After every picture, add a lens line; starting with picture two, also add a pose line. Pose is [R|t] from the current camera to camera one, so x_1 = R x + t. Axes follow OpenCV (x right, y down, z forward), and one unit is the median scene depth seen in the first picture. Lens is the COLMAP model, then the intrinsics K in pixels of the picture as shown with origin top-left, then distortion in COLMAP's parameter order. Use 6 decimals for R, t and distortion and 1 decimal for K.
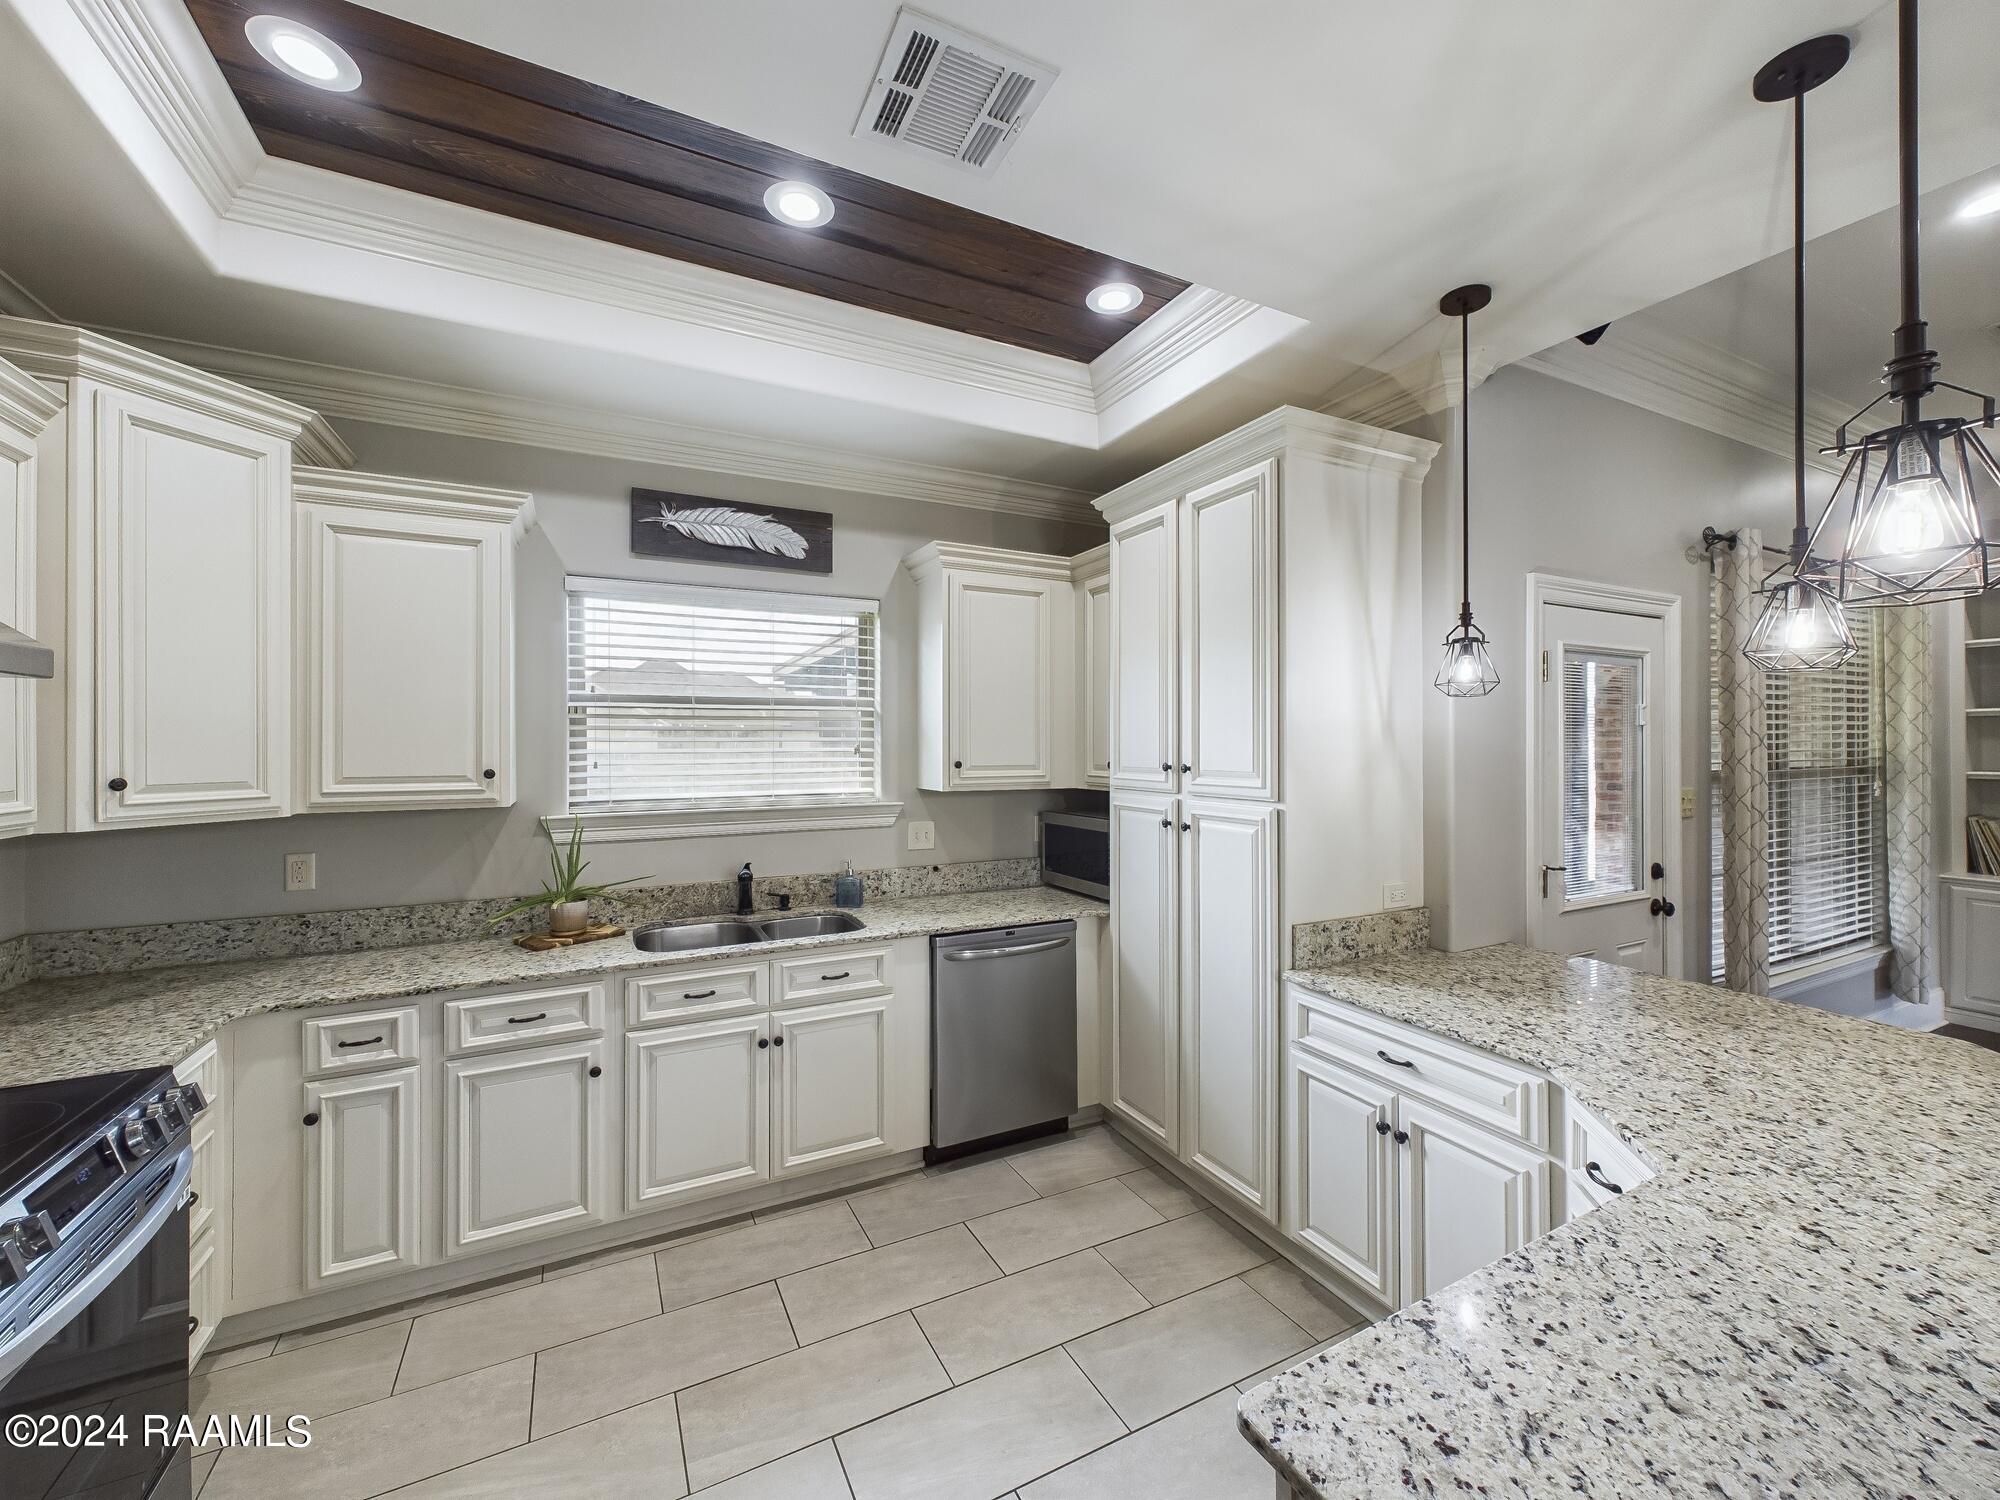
lens RADIAL K [[801.2, 0, 997.6], [0, 801.2, 741.1], [0, 0, 1]] dist [0.000640, 0.000260]
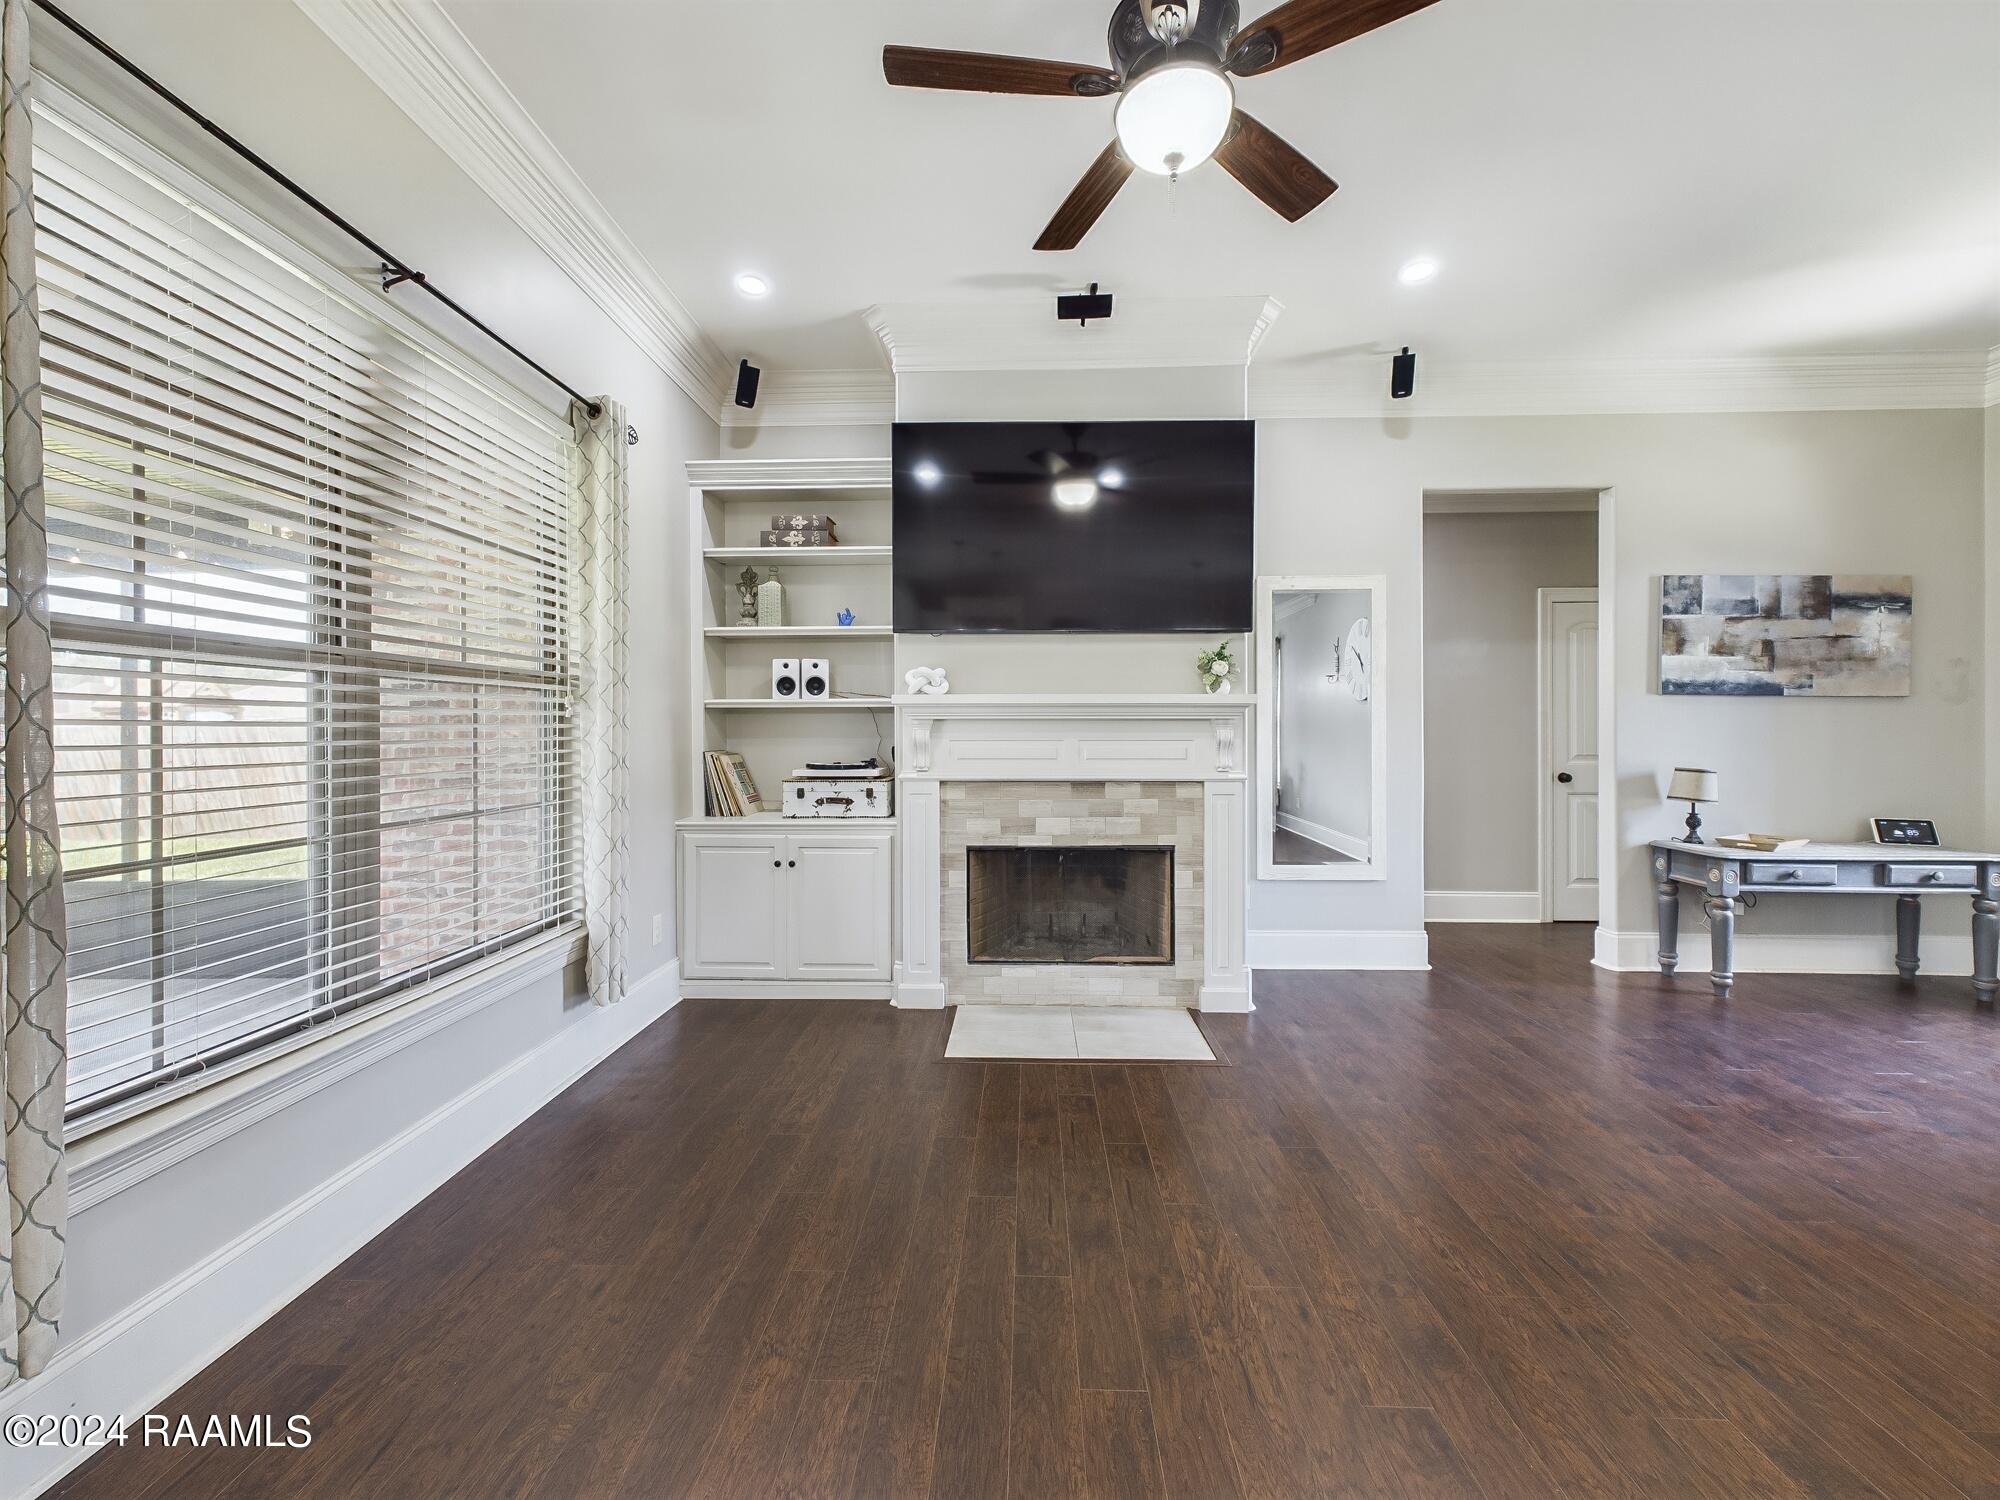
lens RADIAL K [[807.4, 0, 1003.2], [0, 807.4, 733.0], [0, 0, 1]] dist [-0.000293, 0.000245]
pose [[0.473472, 0.002770, 0.880805, 1.026874], [-0.002323, 0.999996, -0.001896, 0.129902], [-0.880806, -0.001148, 0.473476, 0.529706]]
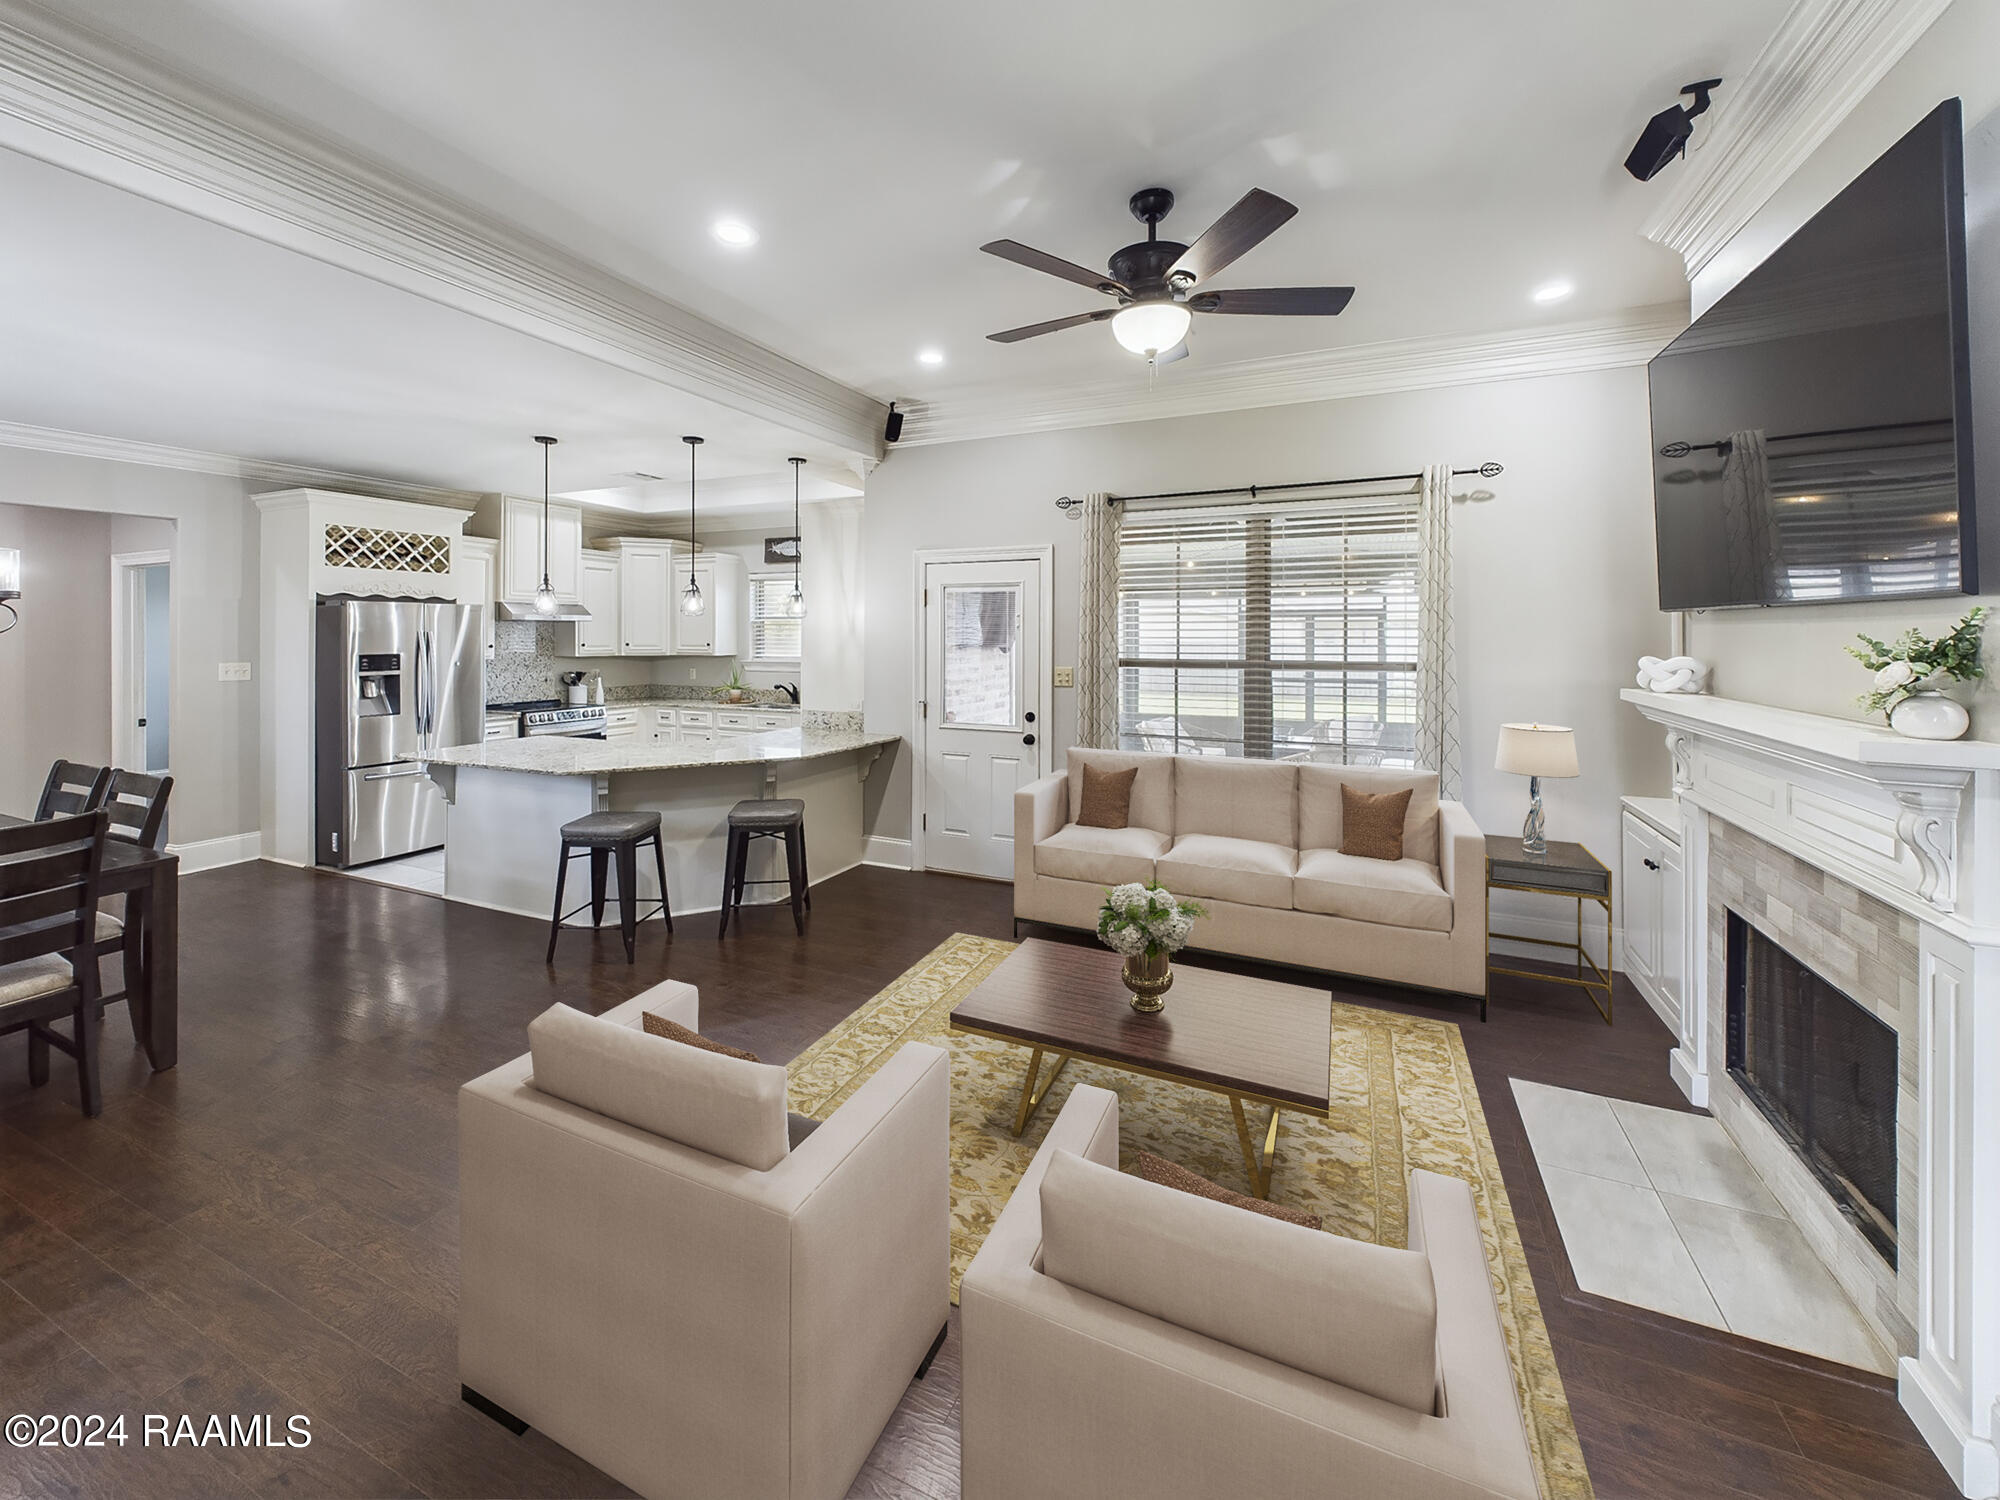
lens RADIAL K [[790.4, 0, 996.8], [0, 790.4, 640.1], [0, 0, 1]] dist [0.000866, -0.000027]
pose [[0.629064, 0.011113, -0.777274, 2.385651], [-0.000194, 0.999900, 0.014139, -0.019155], [0.777353, -0.008743, 0.629003, -0.063990]]
